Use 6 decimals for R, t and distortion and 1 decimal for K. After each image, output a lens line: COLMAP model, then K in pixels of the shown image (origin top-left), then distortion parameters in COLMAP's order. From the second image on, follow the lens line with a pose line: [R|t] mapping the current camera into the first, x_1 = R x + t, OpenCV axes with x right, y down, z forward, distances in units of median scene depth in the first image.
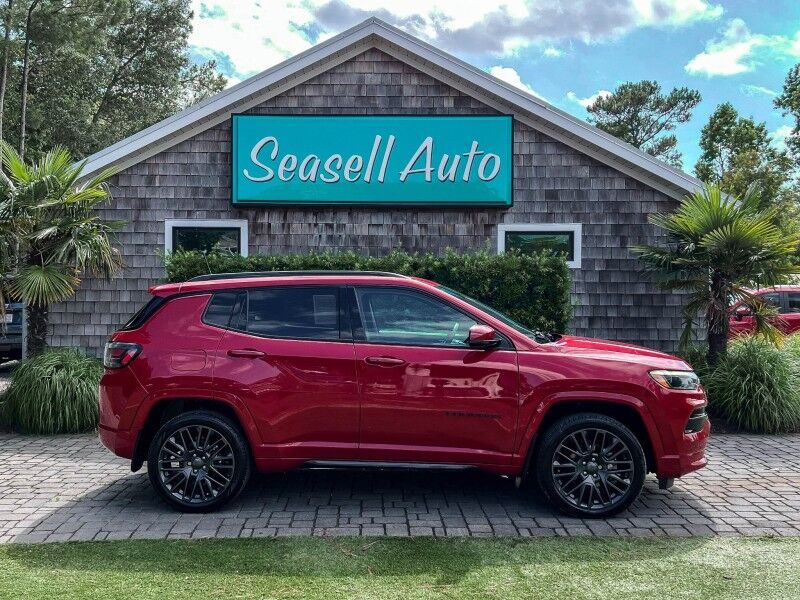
lens RADIAL K [[812.7, 0, 359.4], [0, 812.7, 299.5], [0, 0, 1]] dist [0.097192, -0.160427]
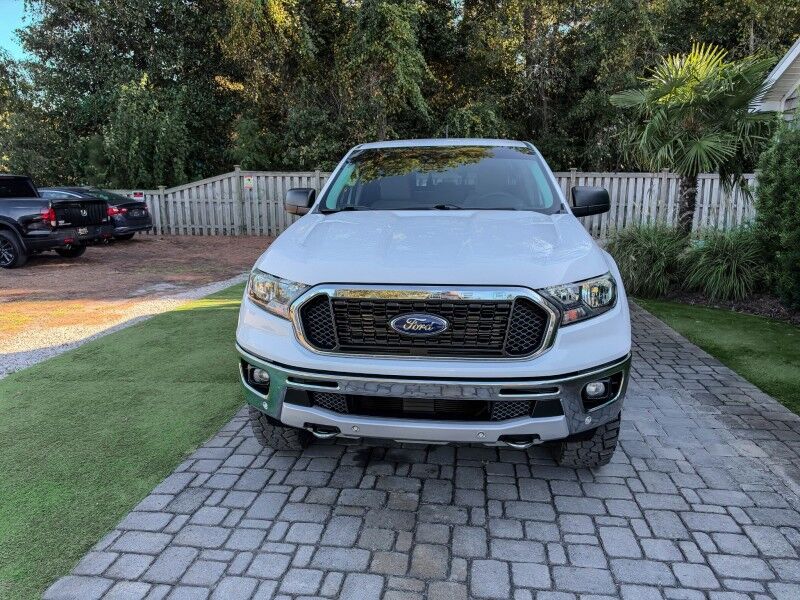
lens RADIAL K [[587.8, 0, 397.3], [0, 587.8, 286.1], [0, 0, 1]] dist [-0.008343, -0.006161]
pose [[-0.113127, 0.170727, -0.978803, 0.458981], [0.000692, 0.985140, 0.171752, -0.002743], [0.993580, 0.018753, -0.111564, 0.593588]]
